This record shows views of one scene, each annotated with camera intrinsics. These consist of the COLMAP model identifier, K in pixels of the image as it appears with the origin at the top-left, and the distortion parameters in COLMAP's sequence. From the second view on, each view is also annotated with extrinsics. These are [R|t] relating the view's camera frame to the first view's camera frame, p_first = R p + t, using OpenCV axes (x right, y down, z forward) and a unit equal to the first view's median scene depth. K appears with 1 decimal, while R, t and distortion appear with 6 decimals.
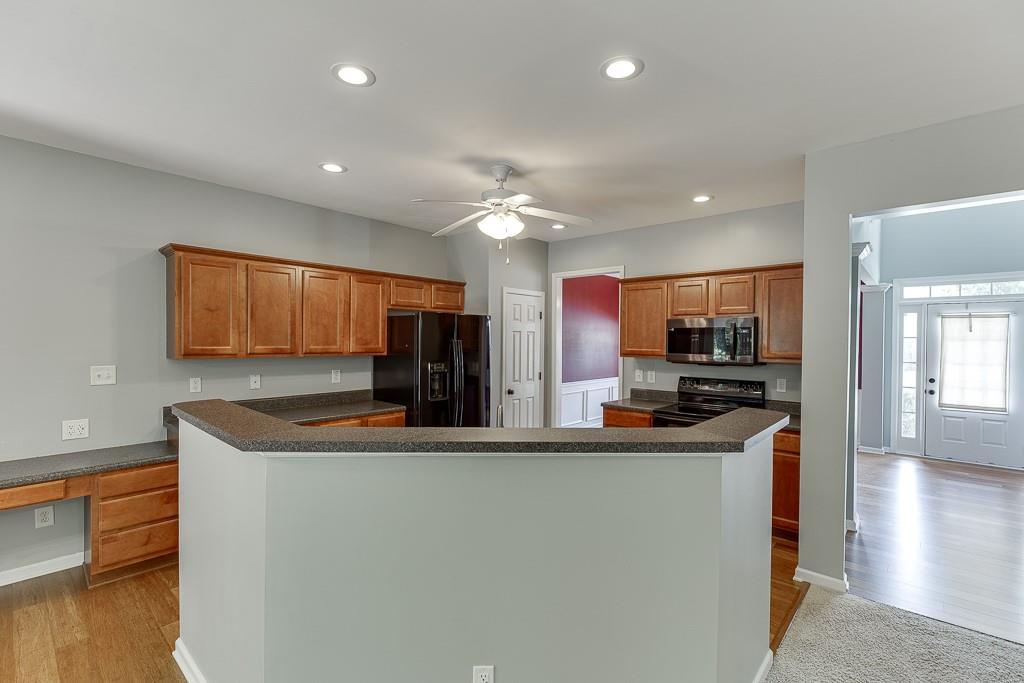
lens RADIAL K [[455.5, 0, 518.3], [0, 455.5, 345.5], [0, 0, 1]] dist [0.004128, -0.000289]
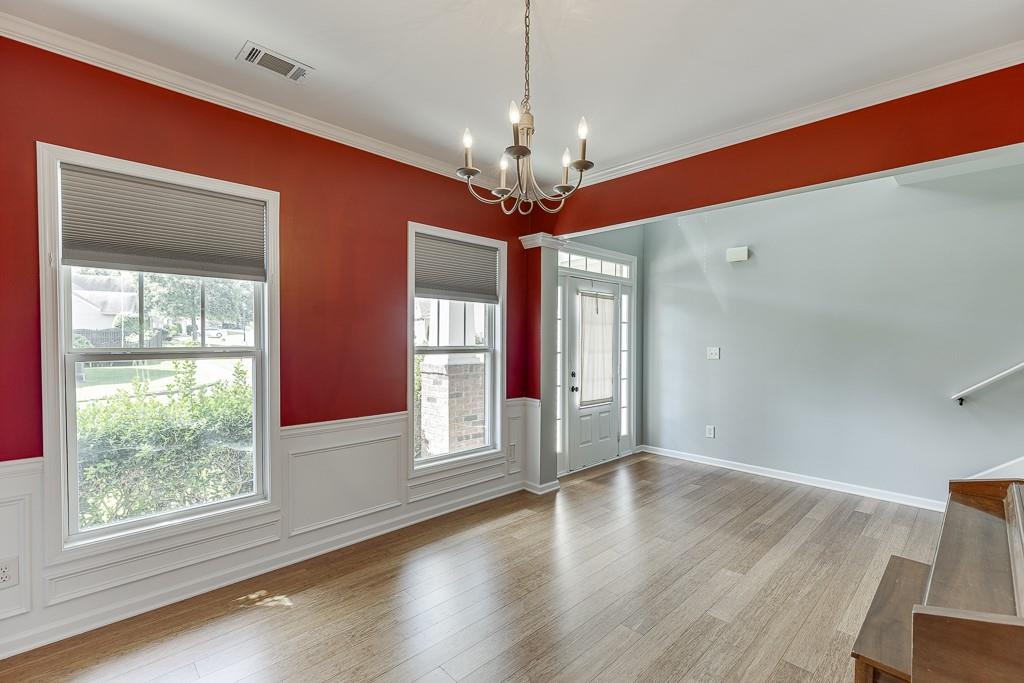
lens RADIAL K [[455.5, 0, 518.3], [0, 455.5, 345.5], [0, 0, 1]] dist [0.004128, -0.000289]
pose [[0.070822, -0.024322, 0.997192, 0.167434], [0.006869, 0.999691, 0.023895, 0.010799], [-0.997465, 0.005157, 0.070967, 1.507042]]
